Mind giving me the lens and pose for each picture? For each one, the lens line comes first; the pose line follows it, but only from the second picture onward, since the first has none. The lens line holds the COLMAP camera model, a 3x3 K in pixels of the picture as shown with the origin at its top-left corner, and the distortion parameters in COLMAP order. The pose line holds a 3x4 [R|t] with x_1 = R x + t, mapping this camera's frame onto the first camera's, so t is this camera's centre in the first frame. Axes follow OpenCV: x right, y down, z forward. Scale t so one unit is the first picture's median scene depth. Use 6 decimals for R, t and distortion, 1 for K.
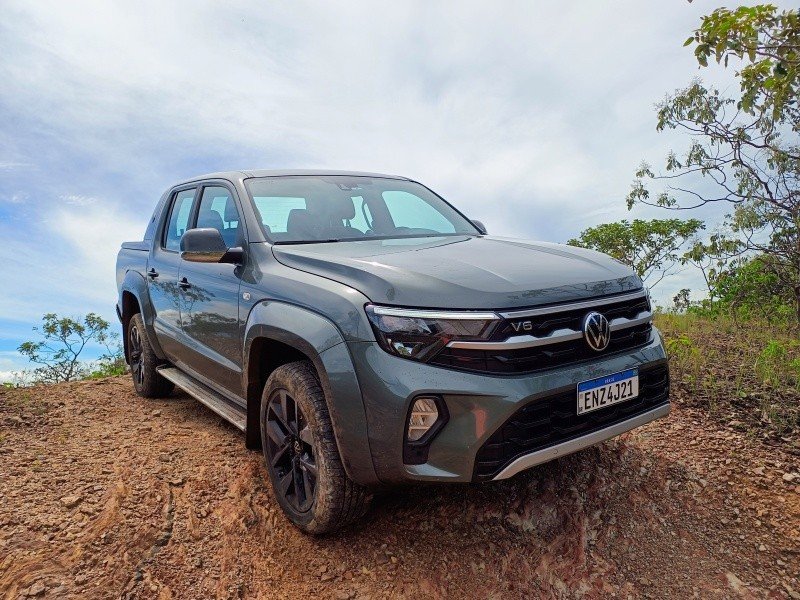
lens RADIAL K [[685.4, 0, 400.0], [0, 685.4, 300.0], [0, 0, 1]] dist [-0.074216, -0.001990]
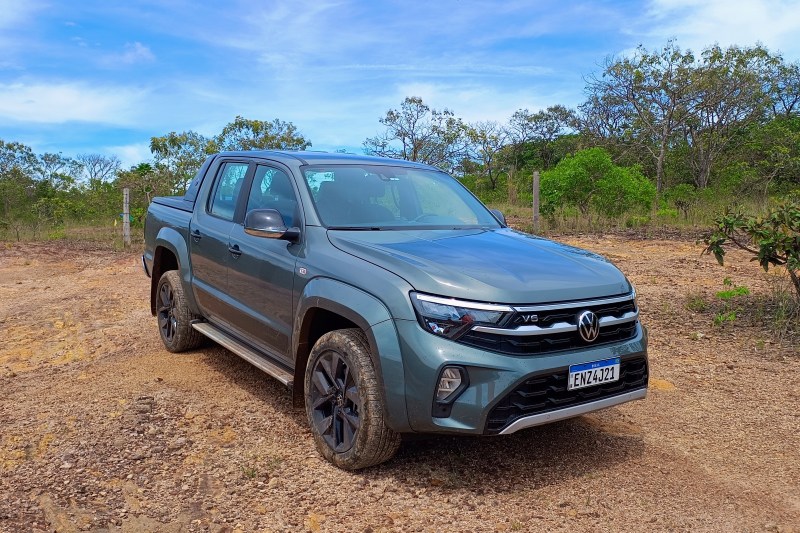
lens RADIAL K [[777.8, 0, 400.3], [0, 777.8, 250.4], [0, 0, 1]] dist [-0.017502, -0.029465]
pose [[0.996895, 0.078421, 0.007143, -0.085442], [-0.078372, 0.996900, -0.006879, -0.059063], [-0.007661, 0.006298, 0.999951, -0.462085]]
